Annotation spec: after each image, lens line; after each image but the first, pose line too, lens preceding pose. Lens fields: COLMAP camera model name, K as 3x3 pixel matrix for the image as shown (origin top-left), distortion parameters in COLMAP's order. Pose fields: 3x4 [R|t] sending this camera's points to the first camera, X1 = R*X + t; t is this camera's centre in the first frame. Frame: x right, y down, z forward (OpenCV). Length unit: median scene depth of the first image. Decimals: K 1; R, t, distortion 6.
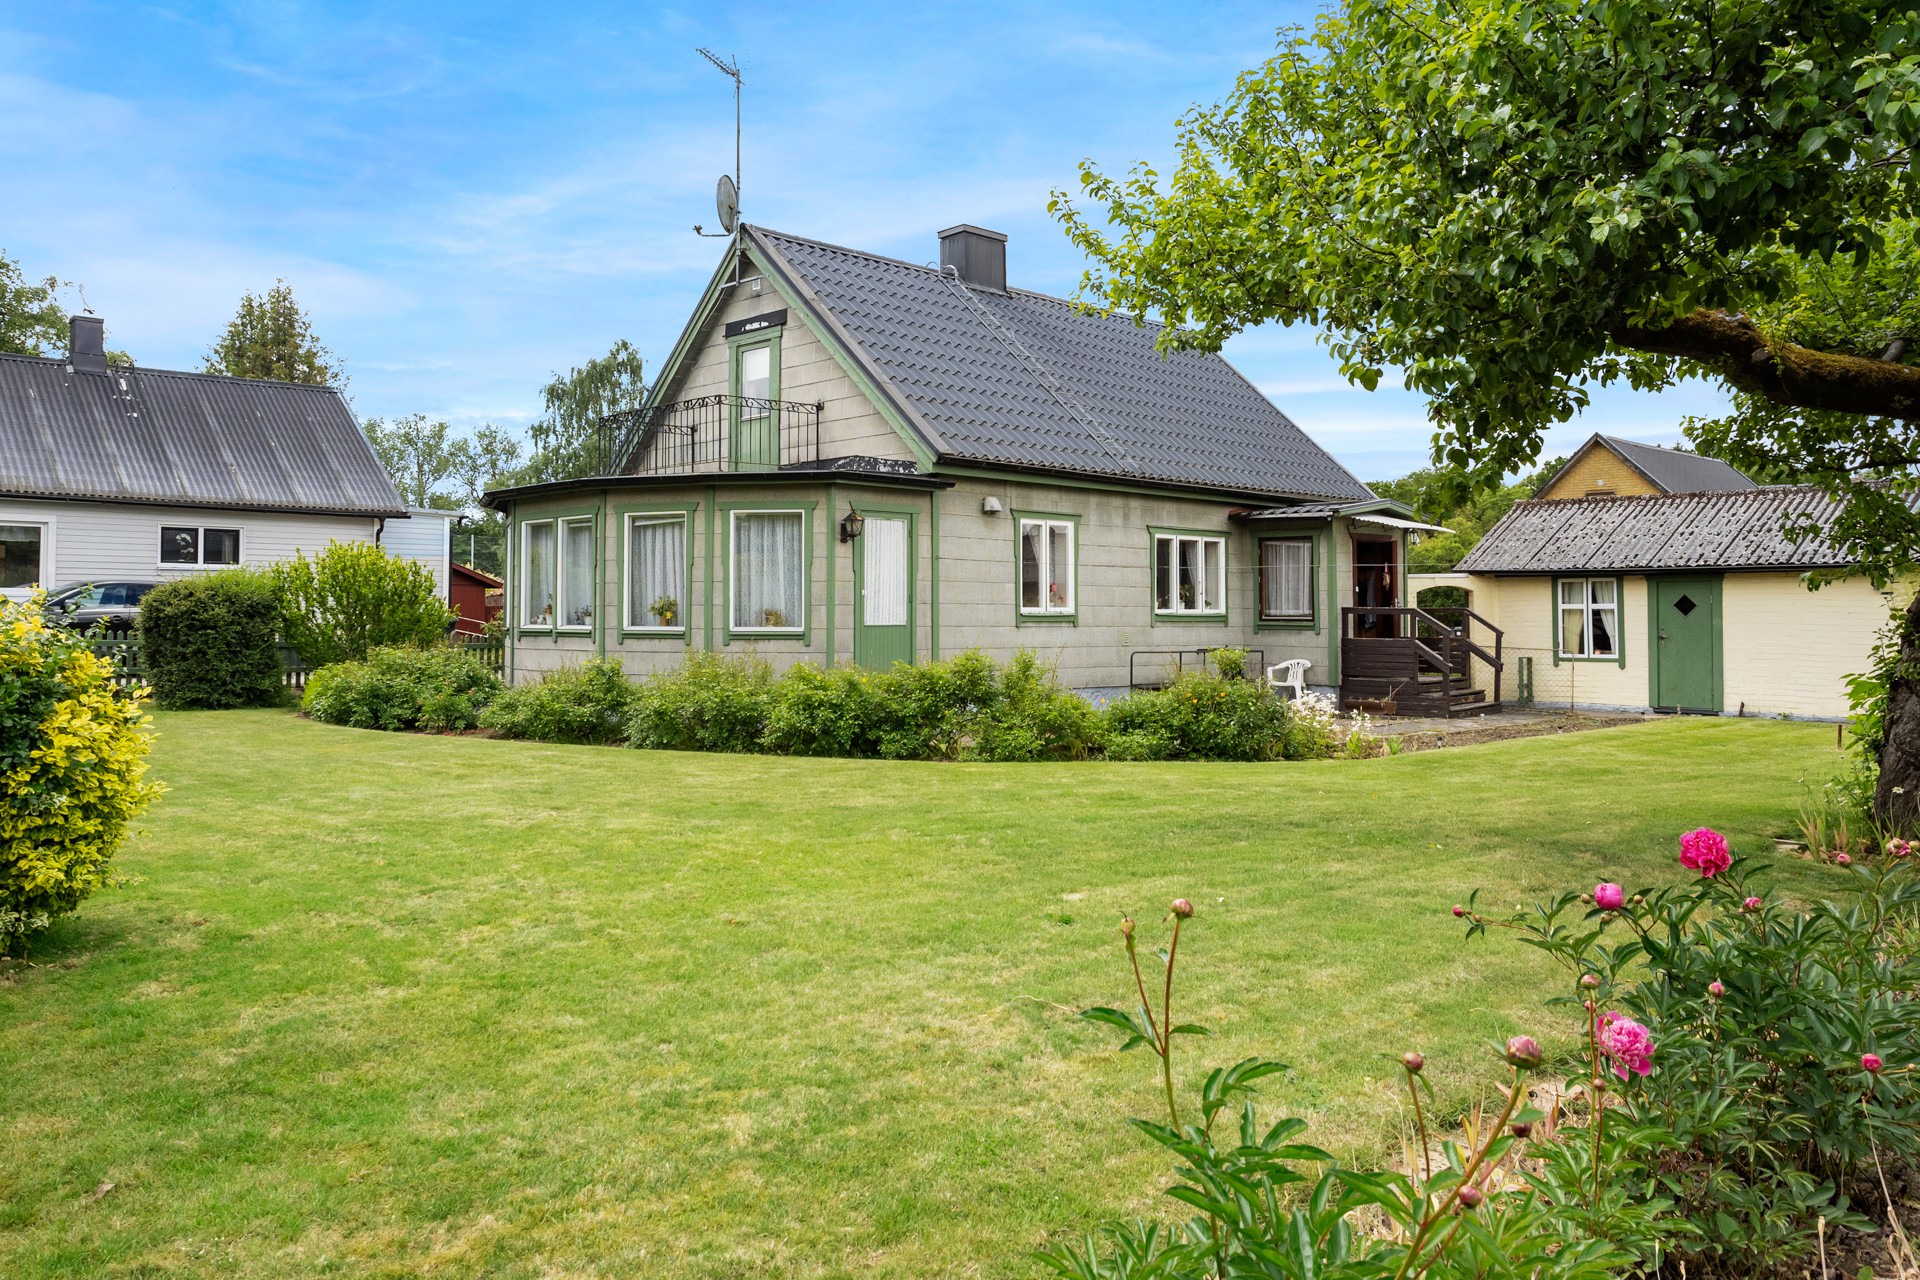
lens RADIAL K [[1466.1, 0, 902.2], [0, 1466.1, 639.9], [0, 0, 1]] dist [-0.000087, 0.000516]
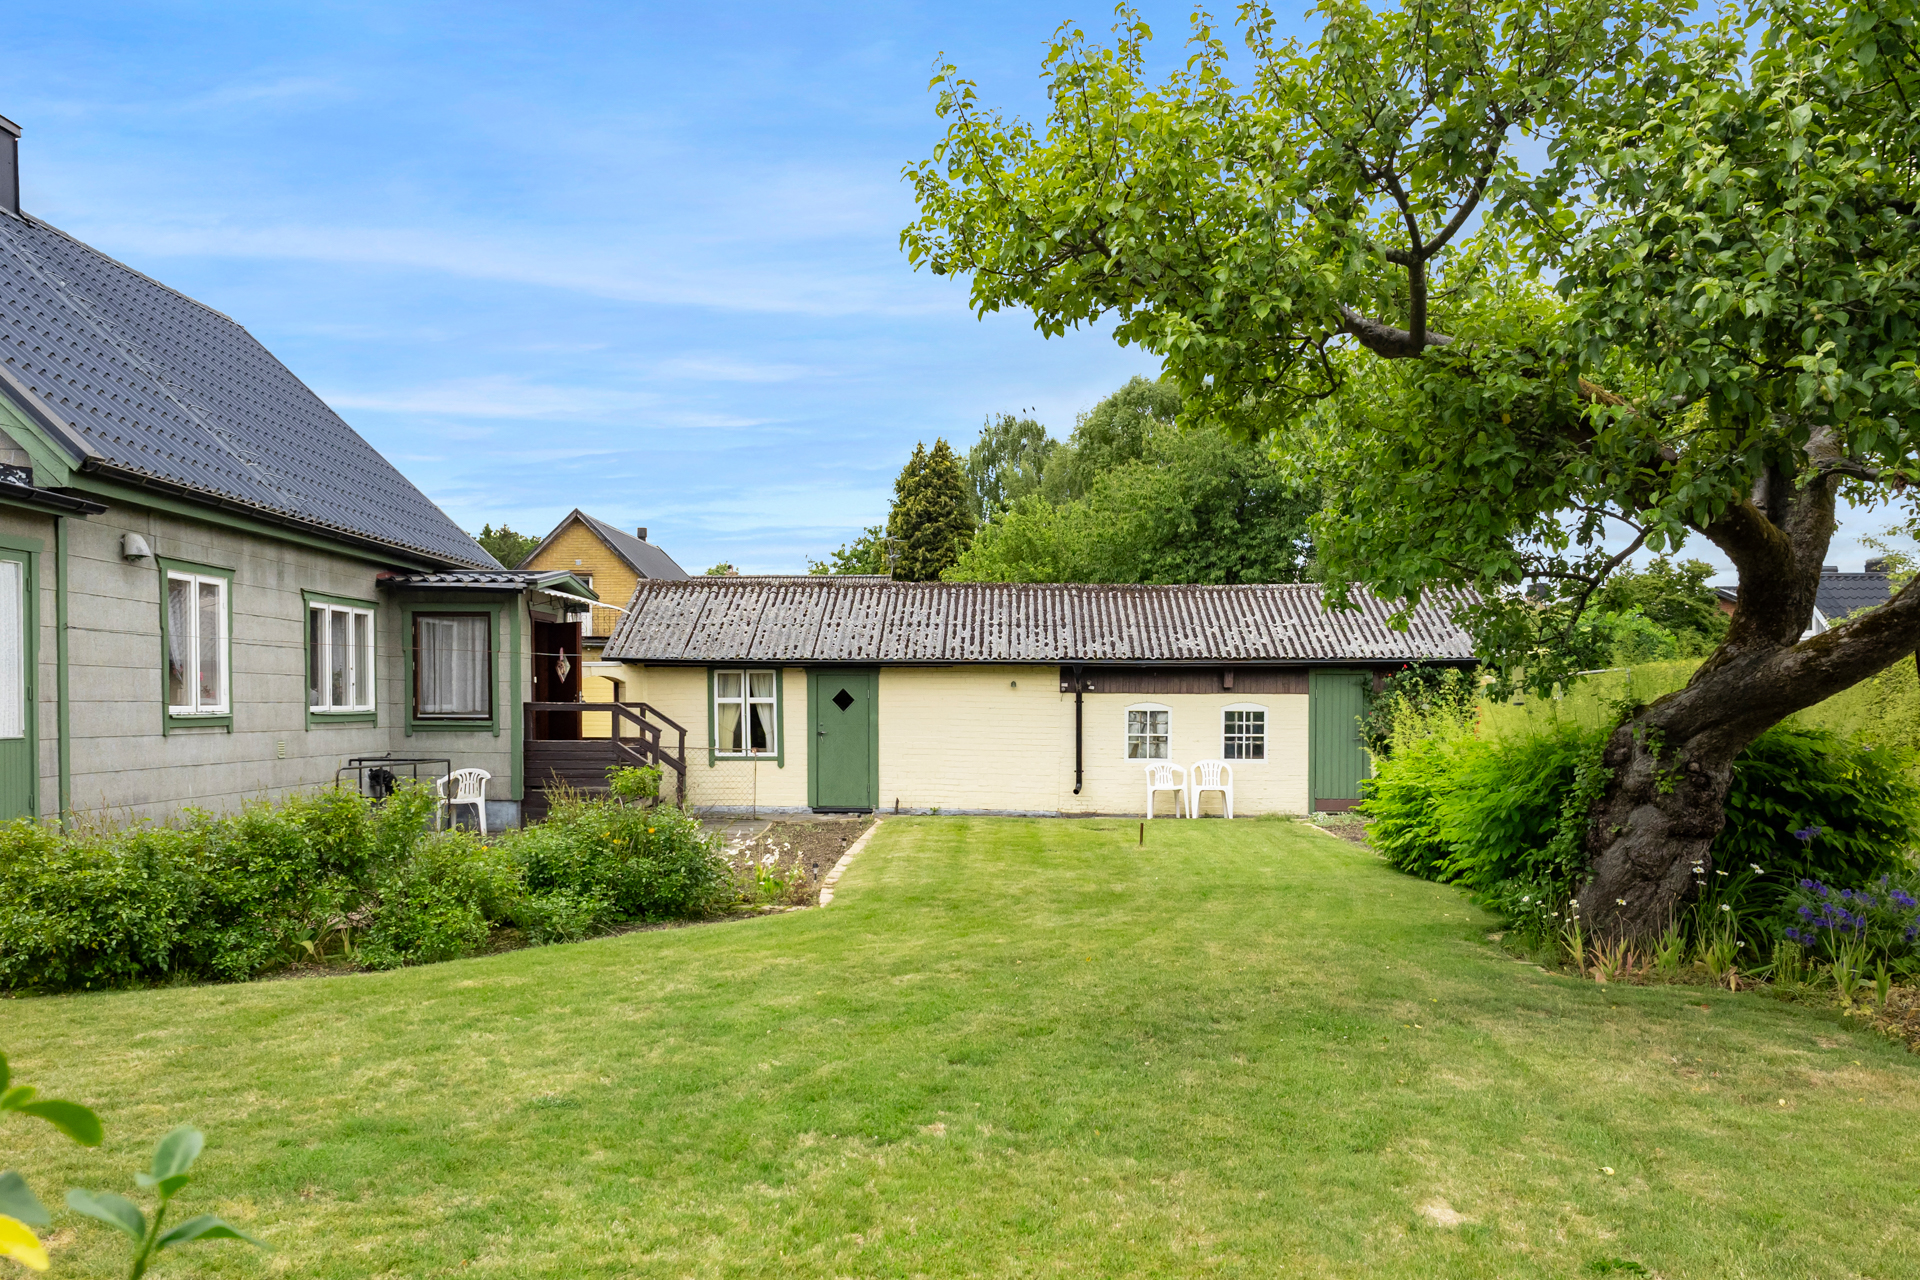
lens RADIAL K [[1592.5, 0, 960.9], [0, 1592.5, 720.6], [0, 0, 1]] dist [0.003186, 0.006497]
pose [[0.685749, -0.010088, 0.727768, -0.170942], [0.011264, 0.999931, 0.003247, -0.012414], [-0.727751, 0.005971, 0.685816, 0.226762]]
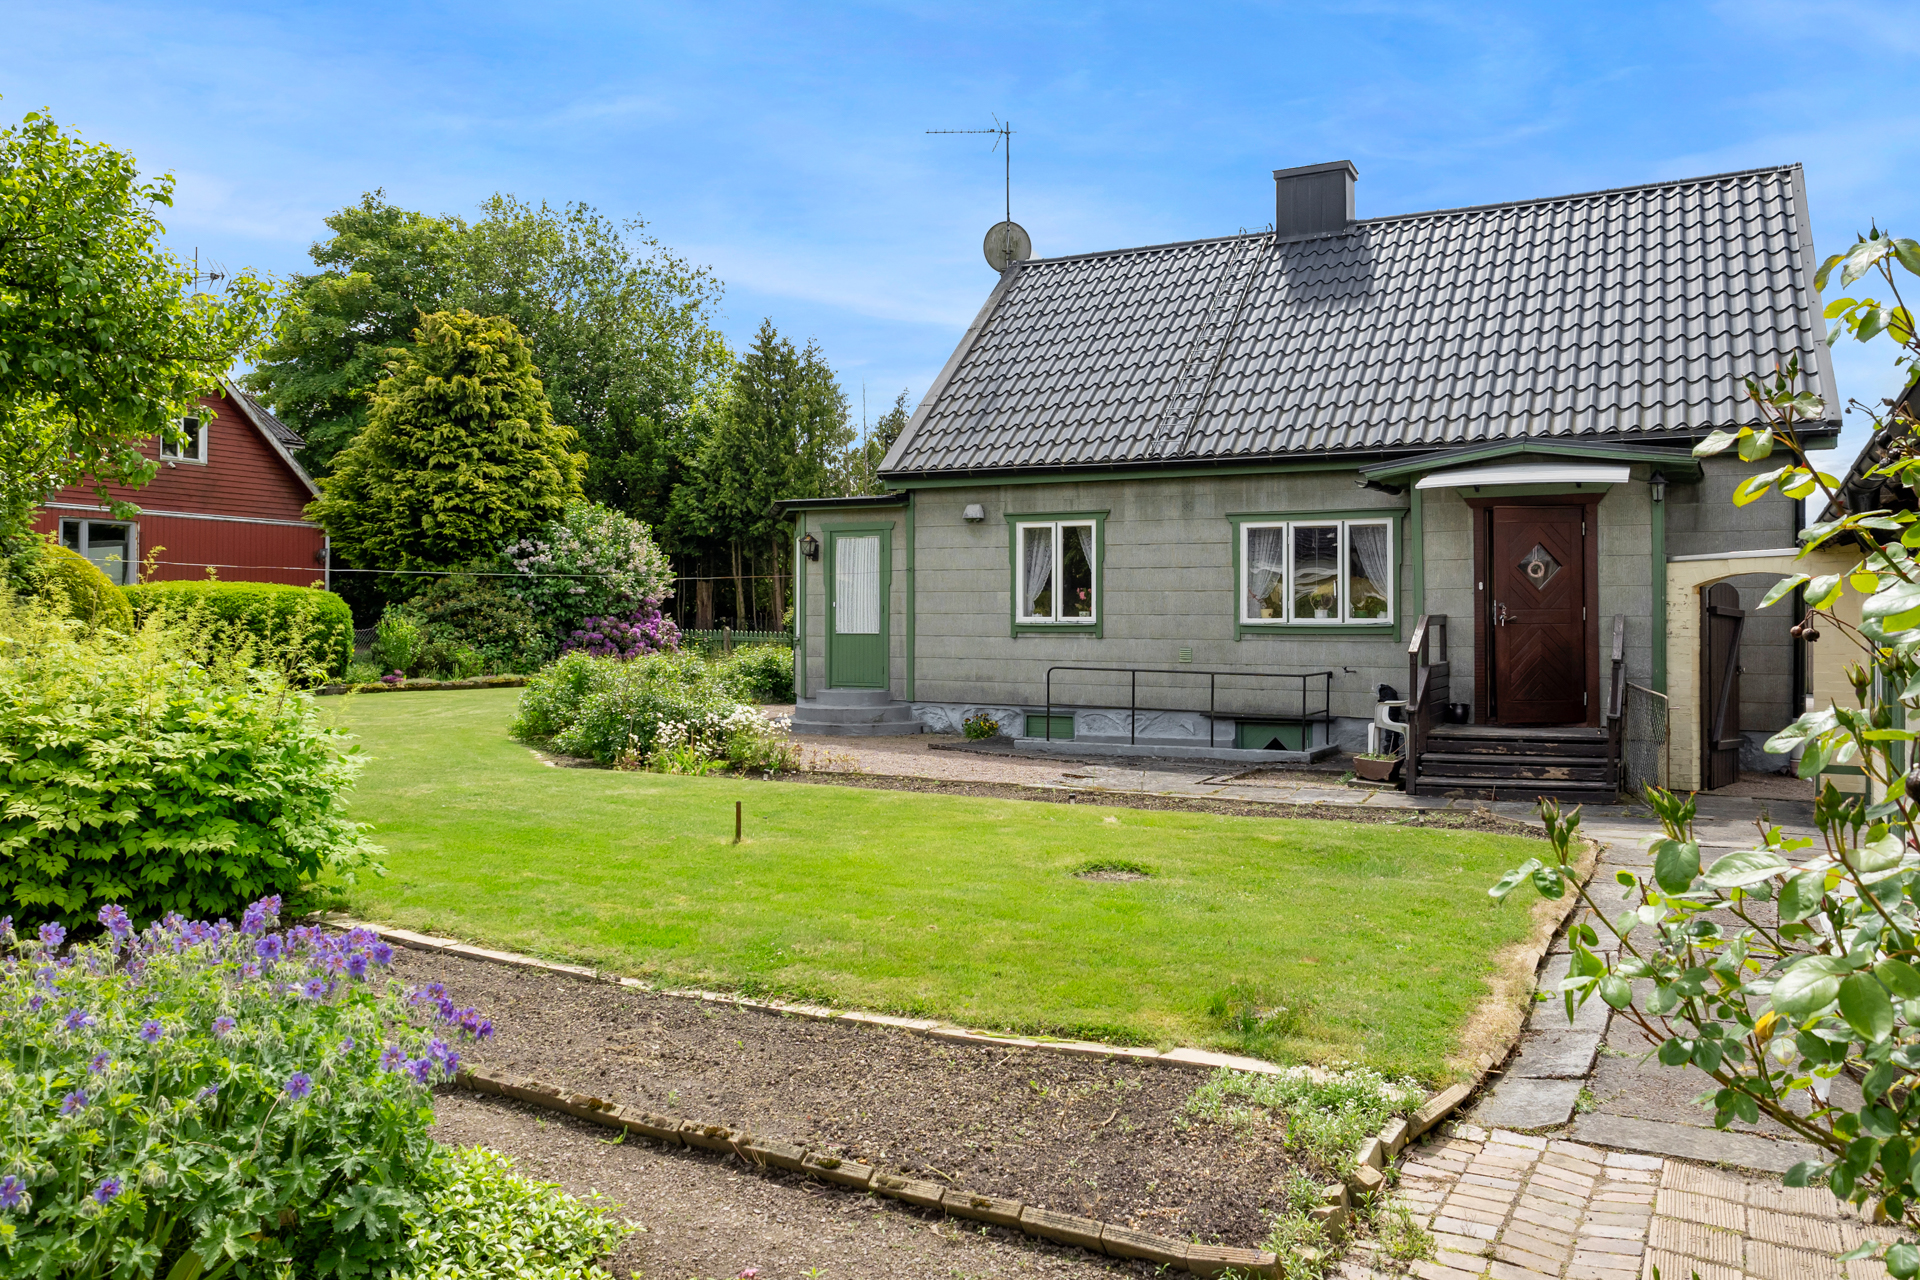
lens RADIAL K [[1466.1, 0, 902.2], [0, 1466.1, 639.9], [0, 0, 1]] dist [-0.000087, 0.000516]
pose [[0.235765, 0.007100, -0.971784, 0.862263], [-0.032137, 0.999483, -0.000494, -0.004427], [0.971279, 0.031347, 0.235872, 0.625867]]
